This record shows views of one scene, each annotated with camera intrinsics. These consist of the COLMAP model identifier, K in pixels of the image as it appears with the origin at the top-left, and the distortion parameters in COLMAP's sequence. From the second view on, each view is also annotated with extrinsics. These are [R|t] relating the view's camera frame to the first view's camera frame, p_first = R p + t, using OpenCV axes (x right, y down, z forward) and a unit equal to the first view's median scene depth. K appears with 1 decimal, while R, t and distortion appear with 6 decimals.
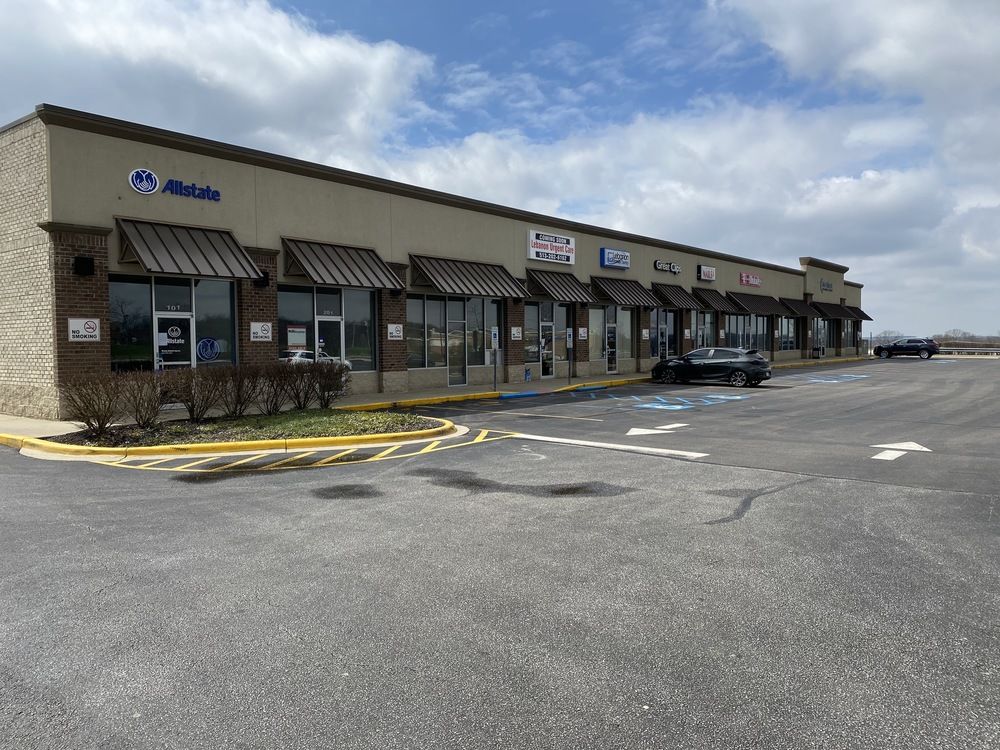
lens RADIAL K [[768.4, 0, 495.5], [0, 768.4, 370.3], [0, 0, 1]] dist [0.032342, -0.030717]
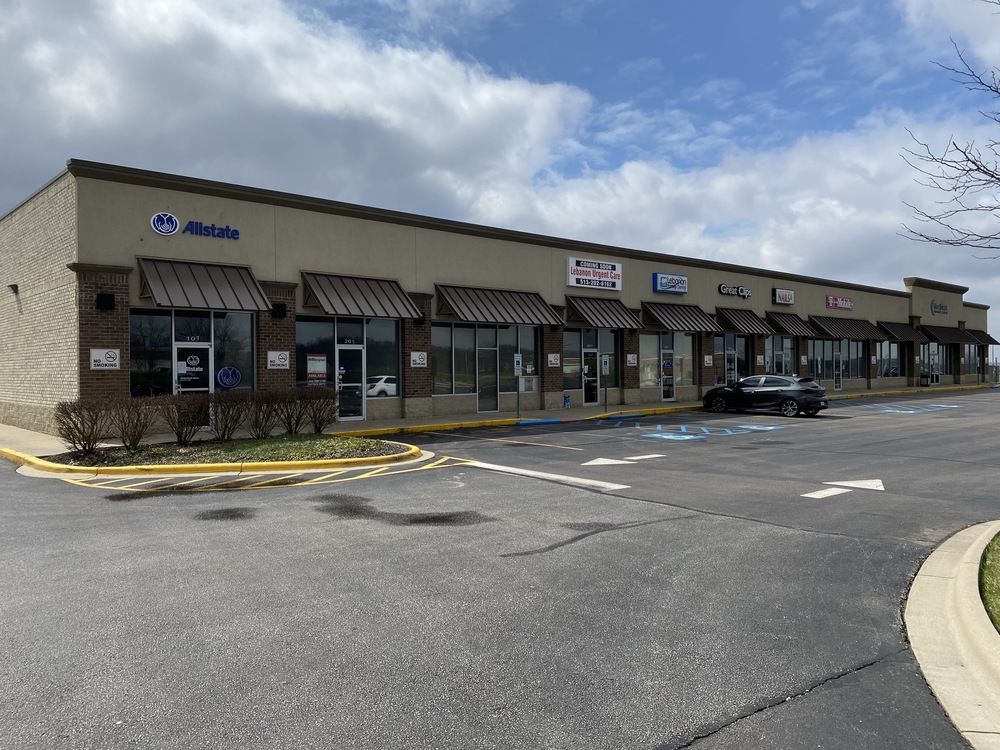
lens RADIAL K [[768.4, 0, 490.4], [0, 768.4, 369.2], [0, 0, 1]] dist [0.032342, -0.030717]
pose [[0.986399, 0.001512, -0.164361, 0.148210], [-0.007006, 0.999436, -0.032852, -0.004168], [0.164219, 0.033556, 0.985853, 0.000688]]
